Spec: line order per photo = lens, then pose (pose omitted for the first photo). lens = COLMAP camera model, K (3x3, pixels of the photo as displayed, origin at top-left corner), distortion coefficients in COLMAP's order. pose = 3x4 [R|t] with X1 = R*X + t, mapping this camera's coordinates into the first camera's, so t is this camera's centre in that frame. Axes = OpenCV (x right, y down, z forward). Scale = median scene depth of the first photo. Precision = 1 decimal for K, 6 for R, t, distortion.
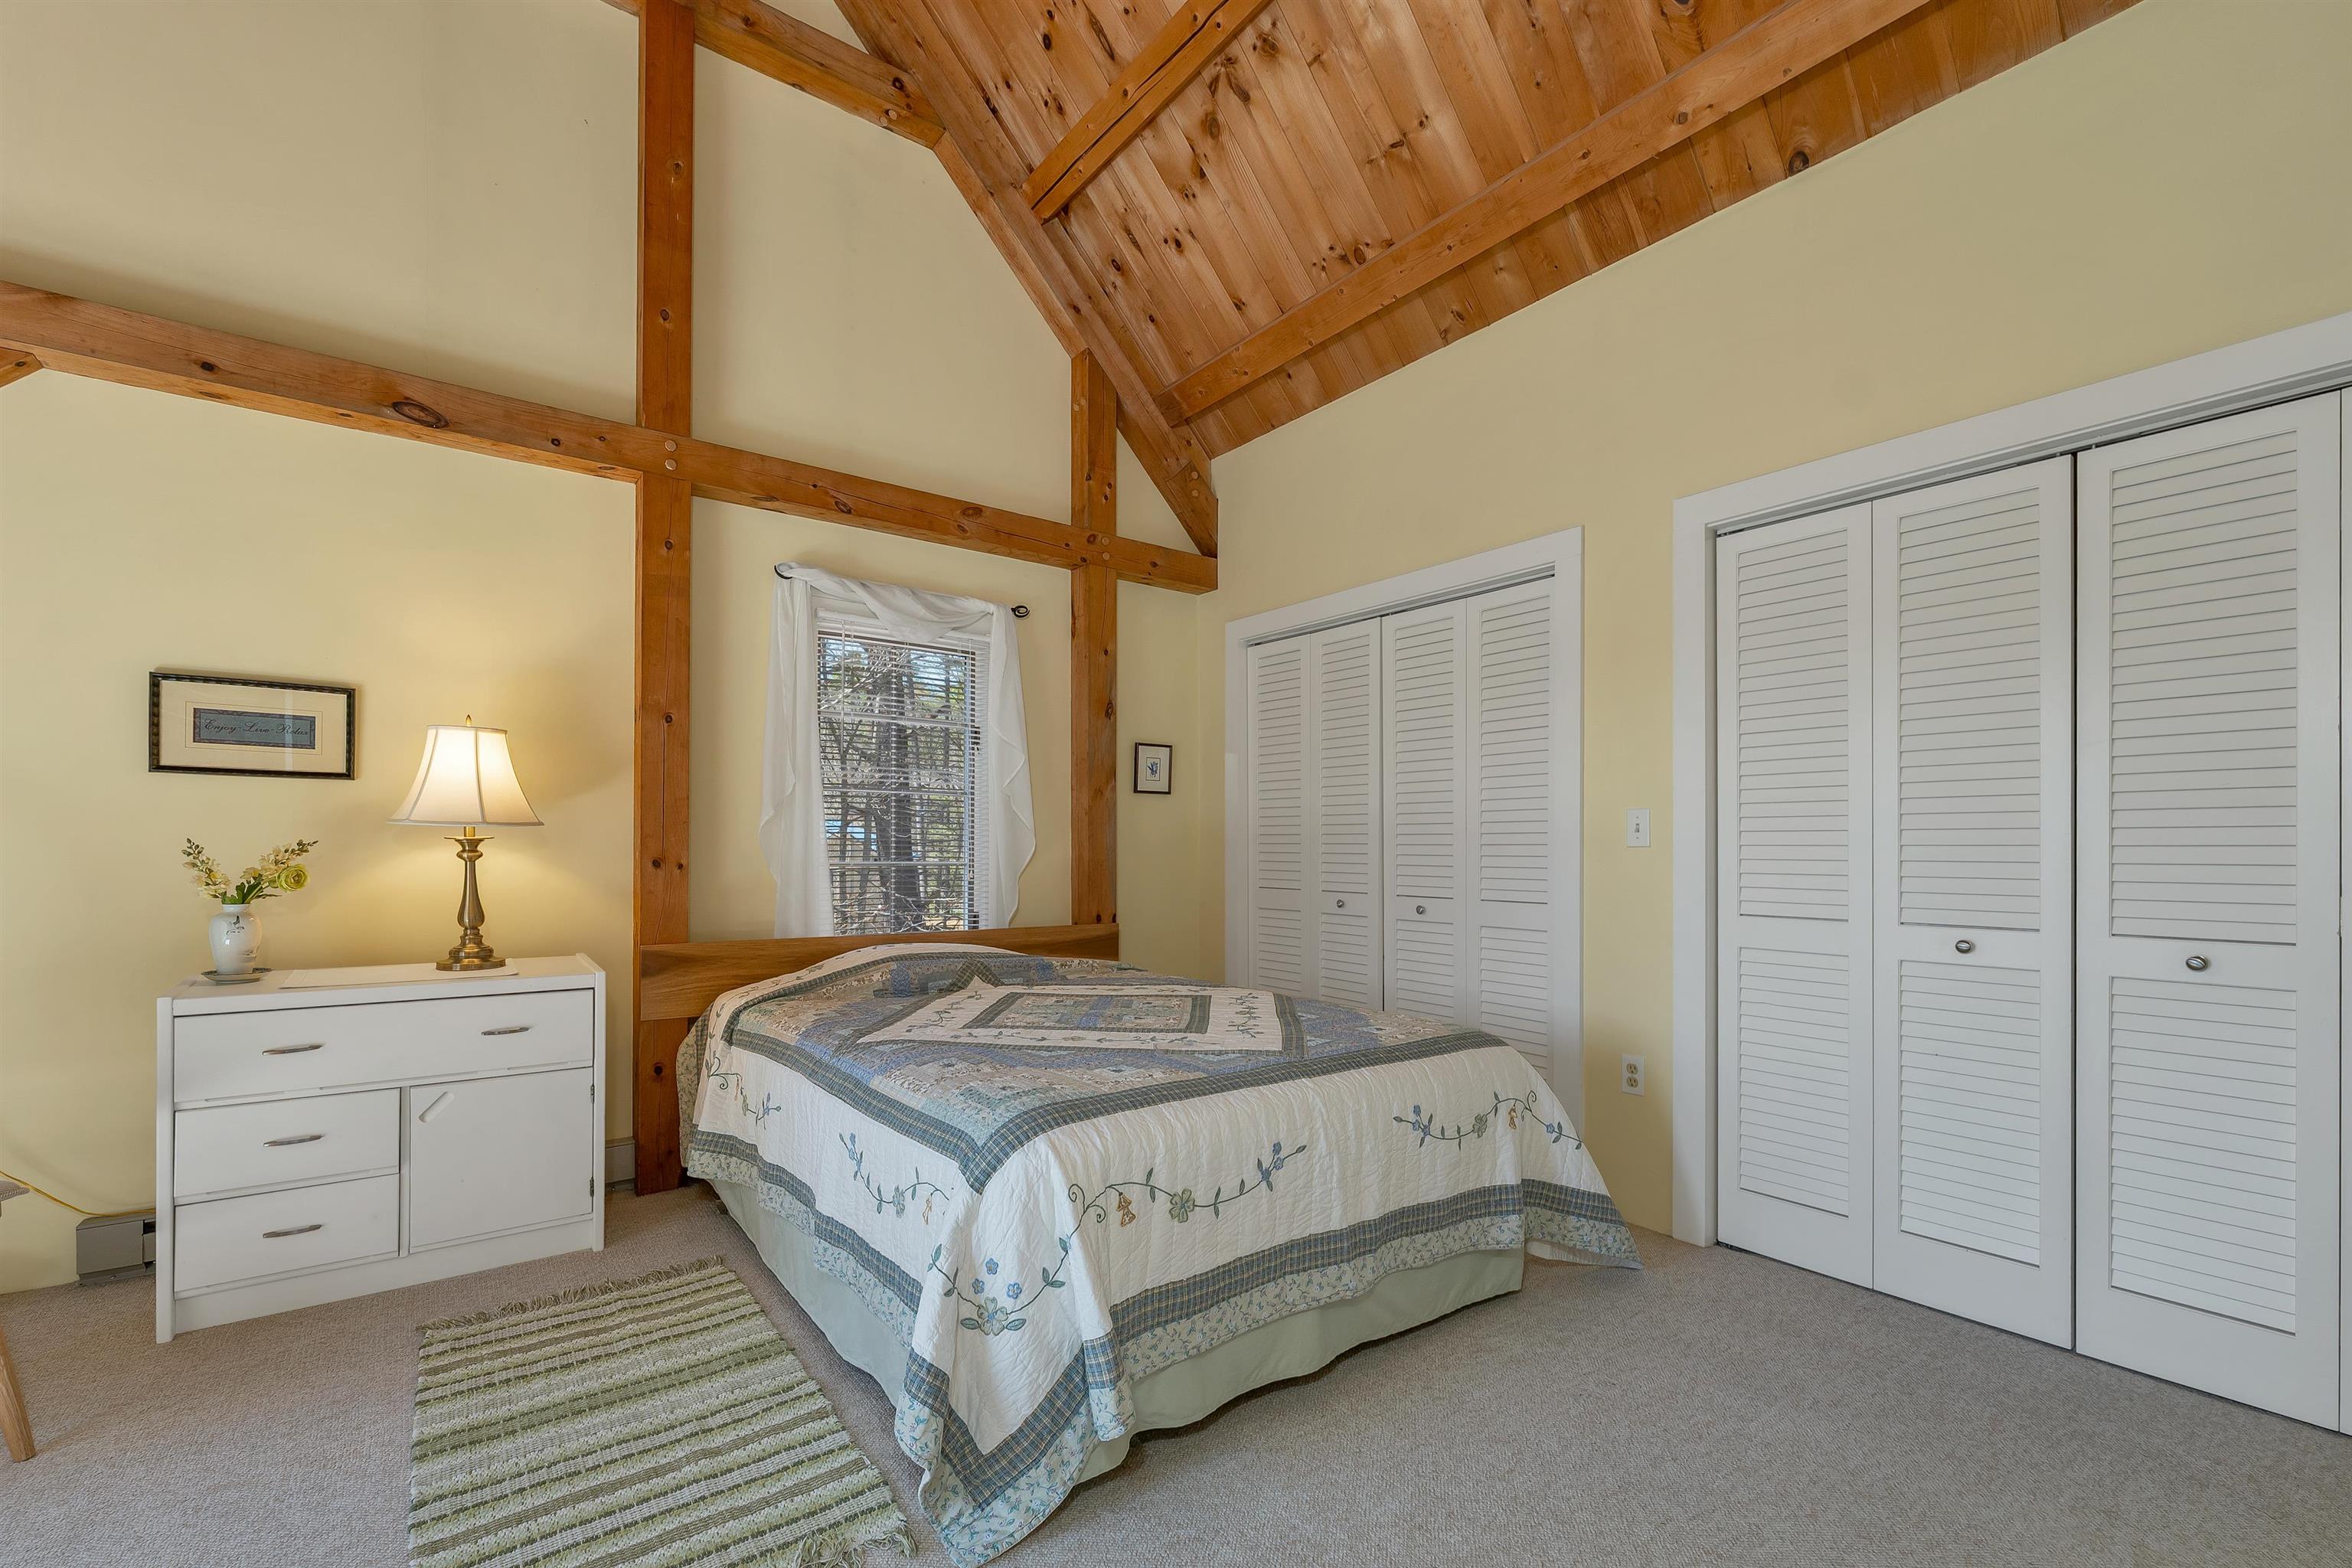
lens RADIAL K [[989.0, 0, 1169.8], [0, 989.0, 853.3], [0, 0, 1]] dist [-0.004771, 0.000820]
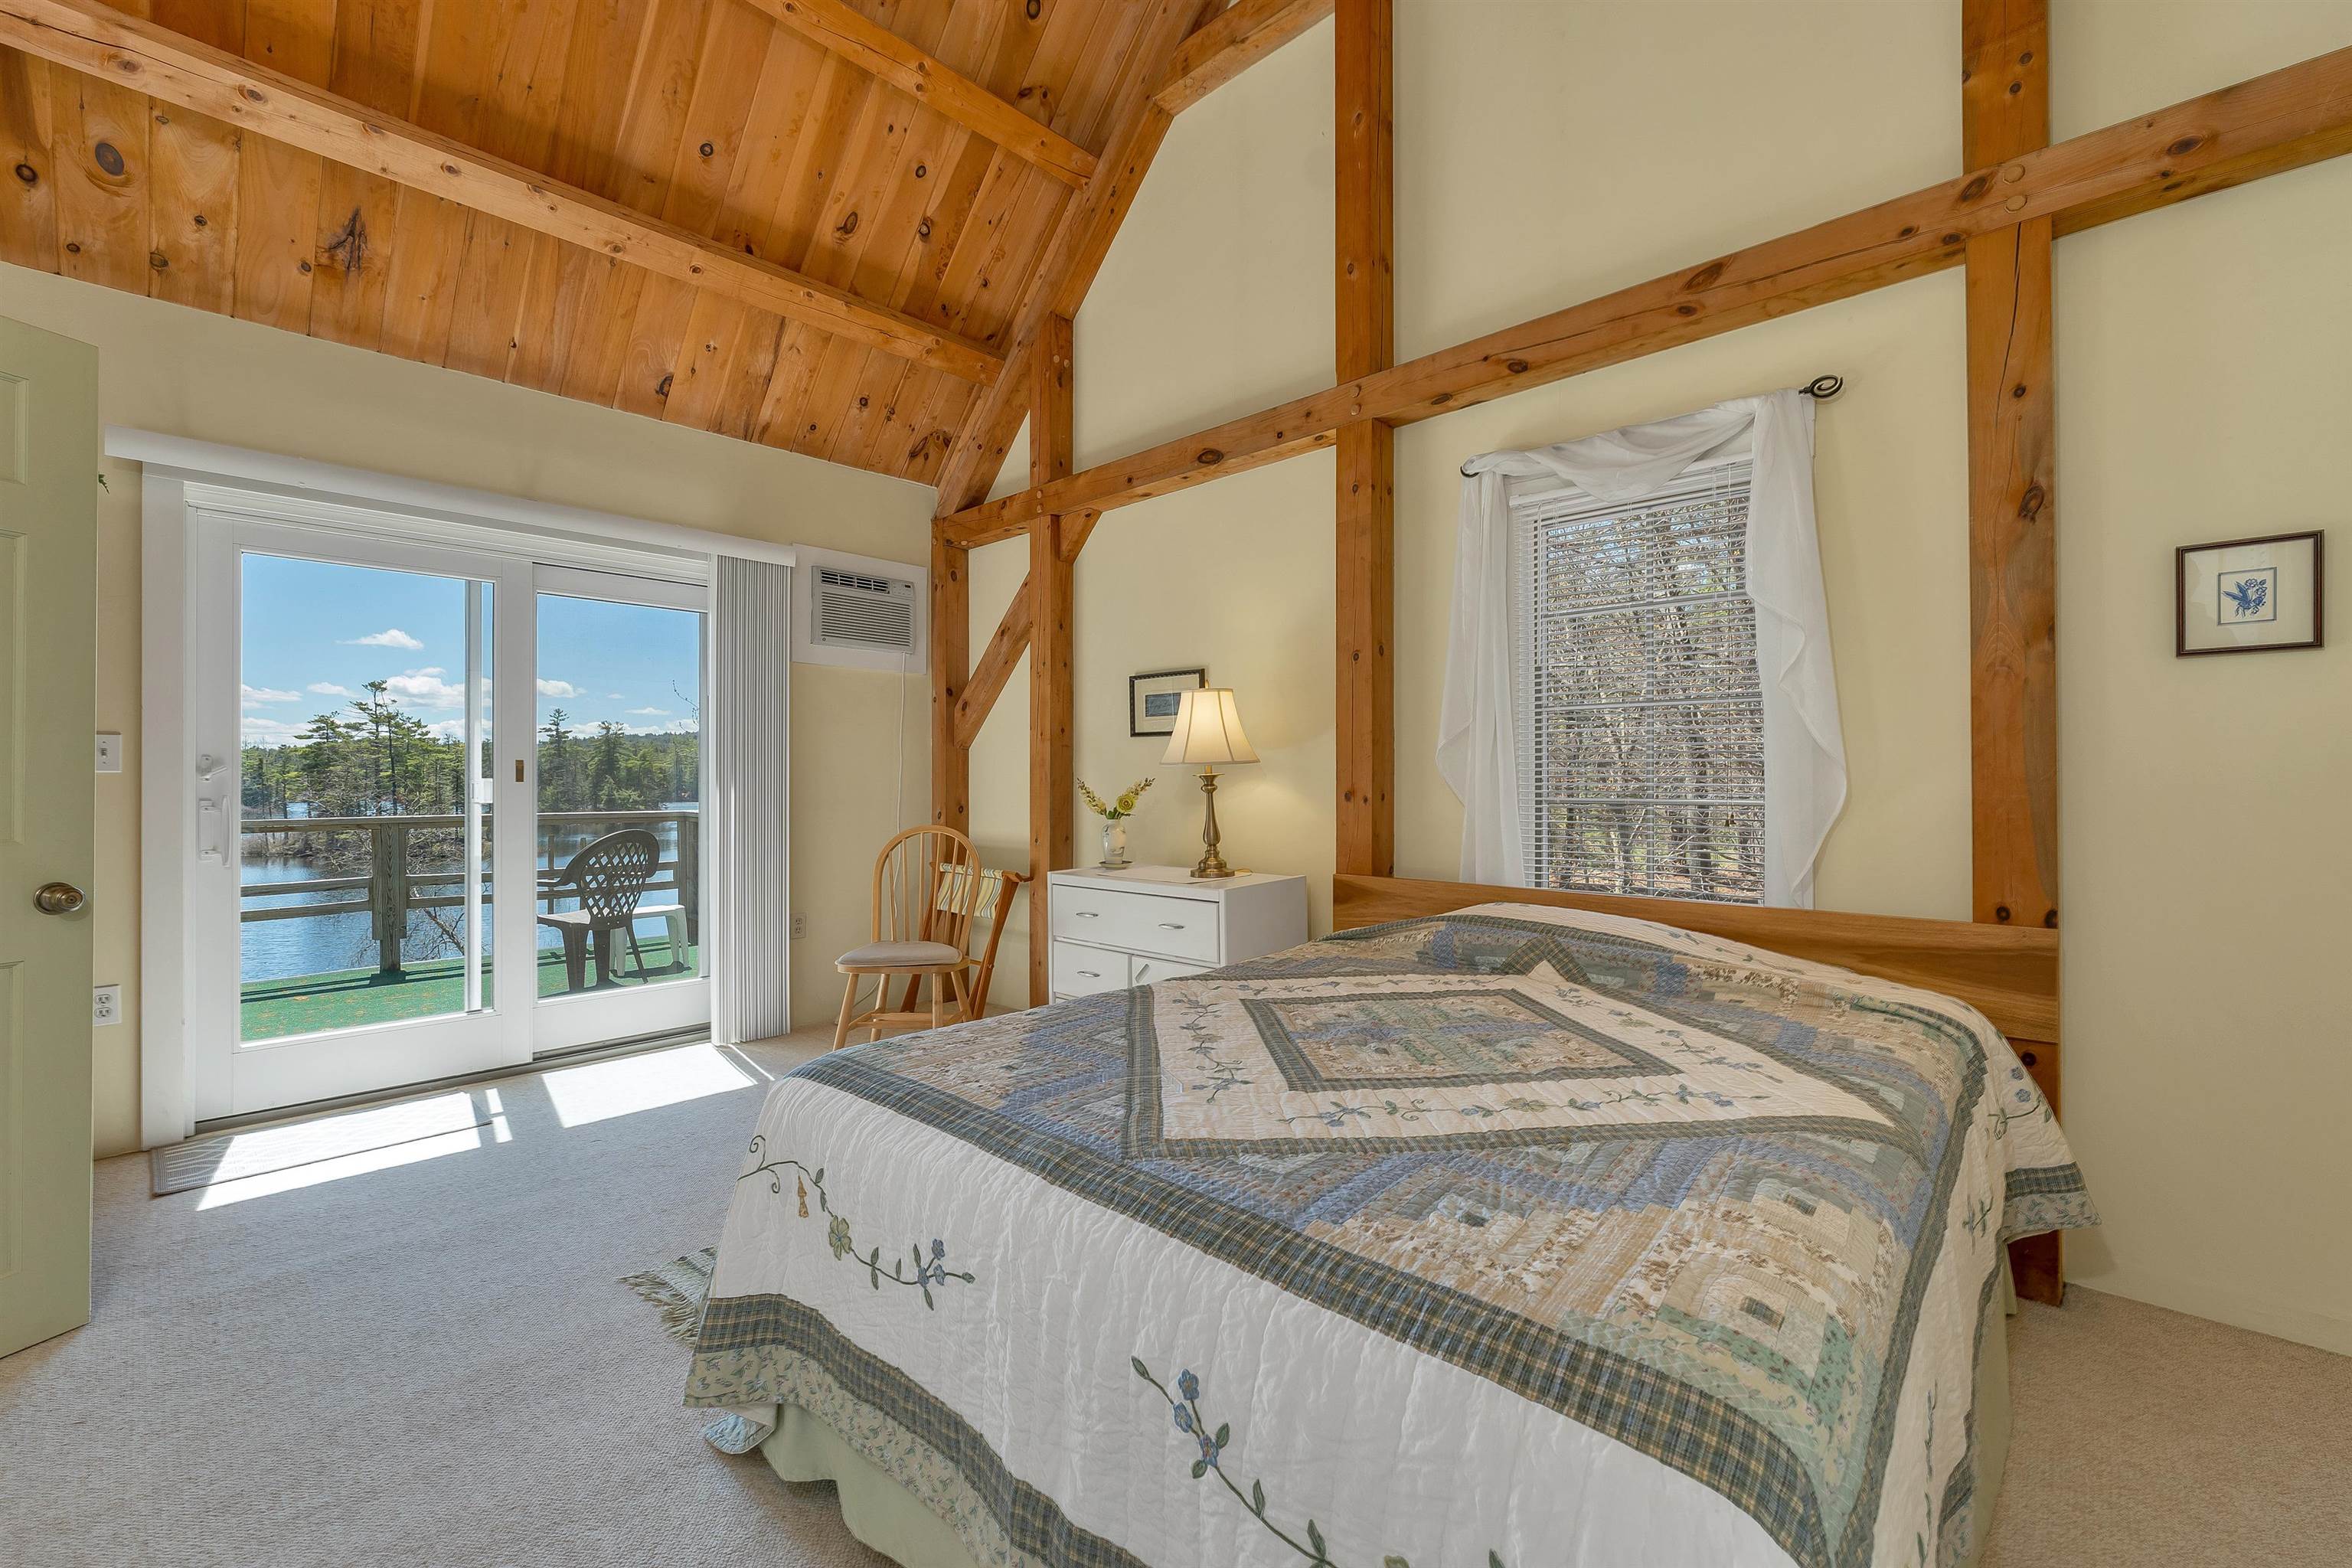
lens RADIAL K [[989.0, 0, 1200.6], [0, 989.0, 779.0], [0, 0, 1]] dist [-0.004771, 0.000820]
pose [[0.165992, -0.006475, -0.986106, 0.488679], [0.000375, 0.999979, -0.006503, -0.001664], [0.986127, 0.000709, 0.165991, 0.672436]]
